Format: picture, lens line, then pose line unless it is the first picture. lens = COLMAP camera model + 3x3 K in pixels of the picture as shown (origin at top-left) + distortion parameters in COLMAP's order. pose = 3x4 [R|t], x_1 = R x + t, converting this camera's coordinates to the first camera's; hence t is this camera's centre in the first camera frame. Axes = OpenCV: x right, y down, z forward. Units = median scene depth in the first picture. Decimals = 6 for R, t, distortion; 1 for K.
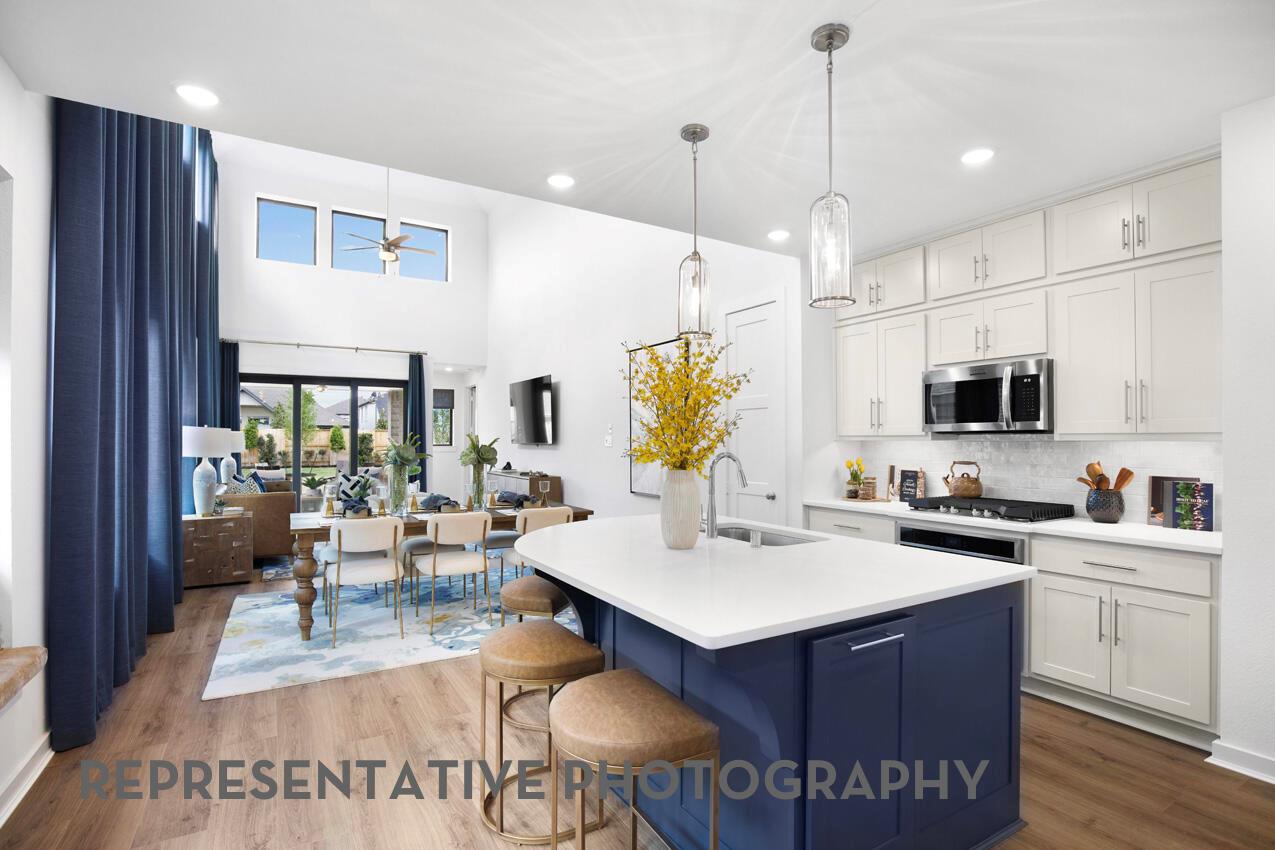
lens RADIAL K [[621.4, 0, 637.8], [0, 621.4, 443.2], [0, 0, 1]] dist [0.000751, 0.001821]
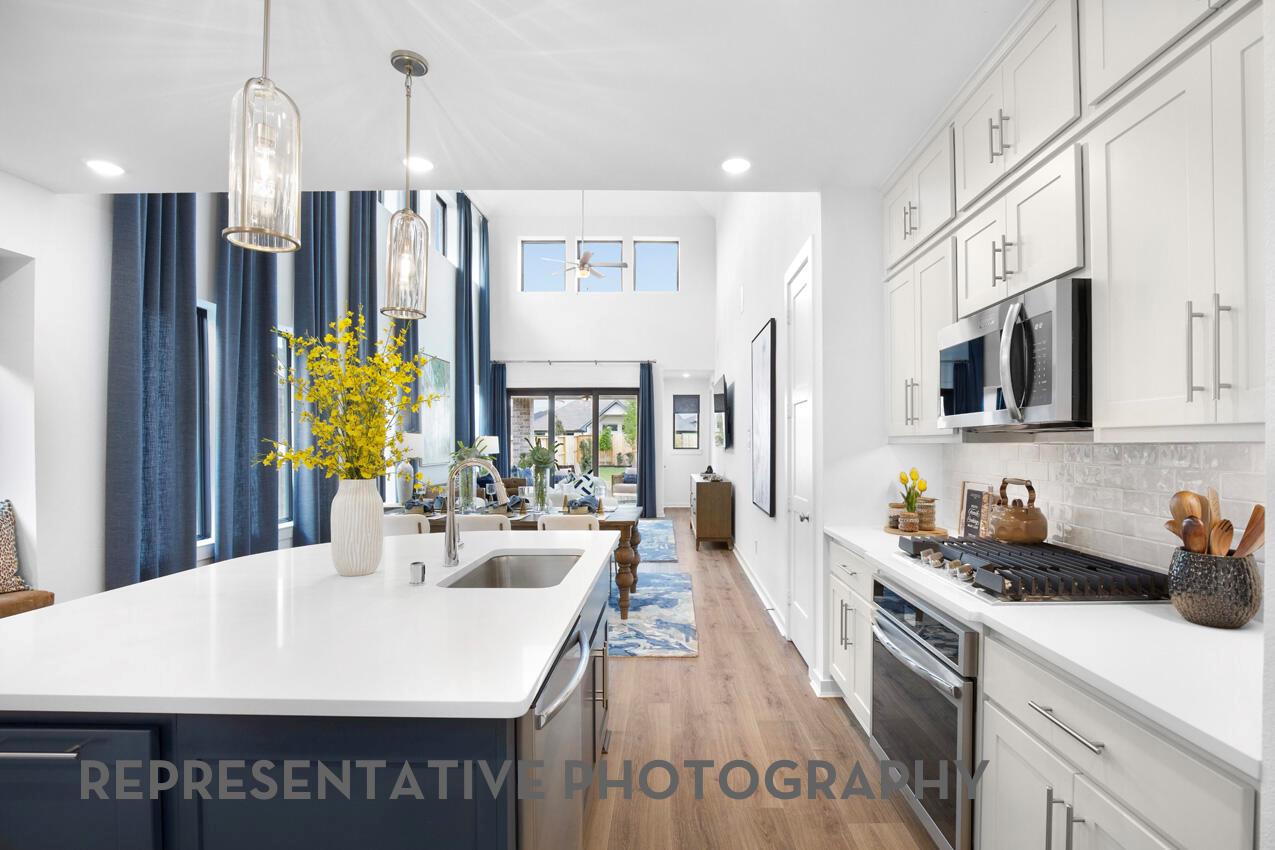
lens RADIAL K [[605.7, 0, 695.3], [0, 605.7, 442.9], [0, 0, 1]] dist [-0.002553, -0.000903]
pose [[0.851629, -0.002925, -0.524137, 0.562735], [0.000135, 0.999986, -0.005362, -0.001248], [0.524145, 0.004496, 0.851617, 0.364517]]
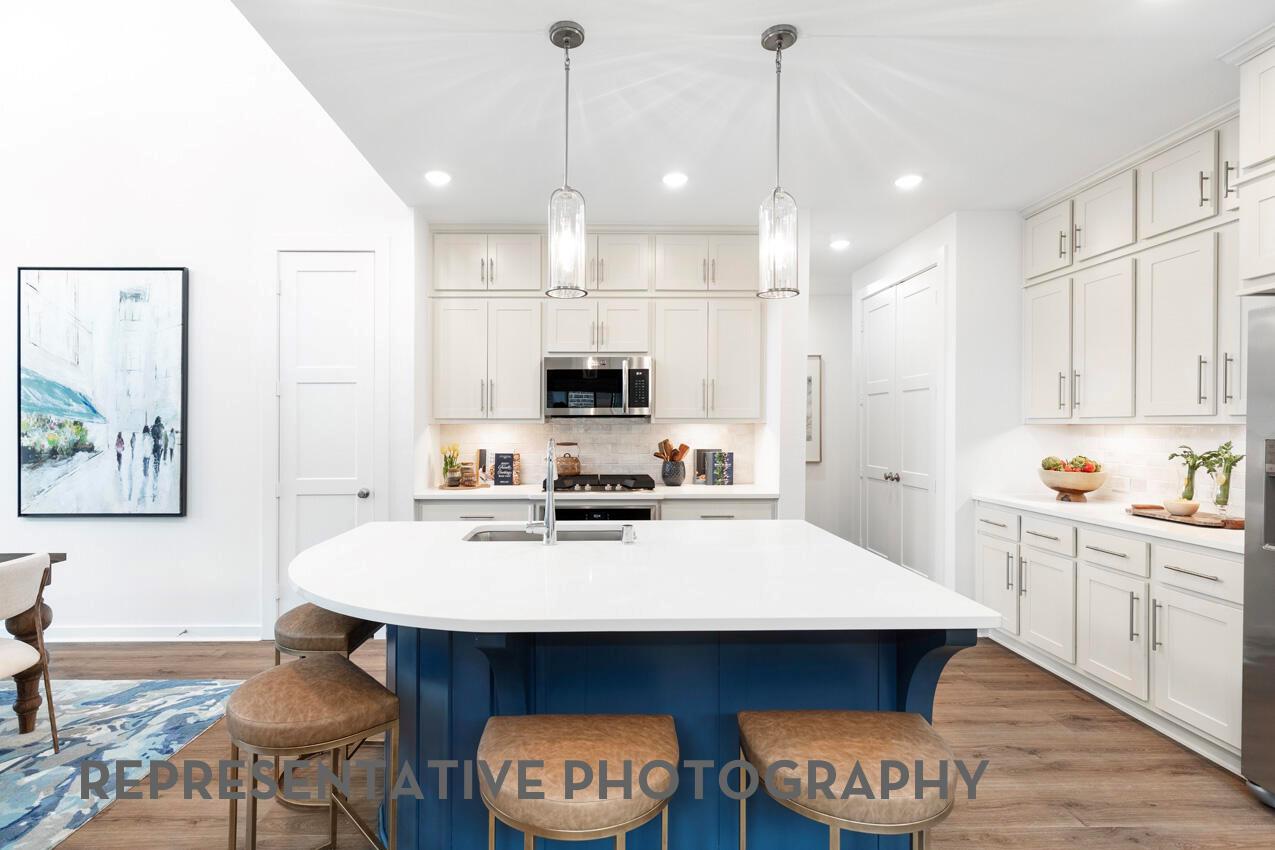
lens RADIAL K [[621.4, 0, 629.7], [0, 621.4, 422.6], [0, 0, 1]] dist [0.000751, 0.001821]
pose [[0.499738, -0.000978, 0.866176, -0.375470], [0.004787, 0.999987, -0.001633, -0.003991], [-0.866163, 0.004963, 0.499737, 0.367025]]
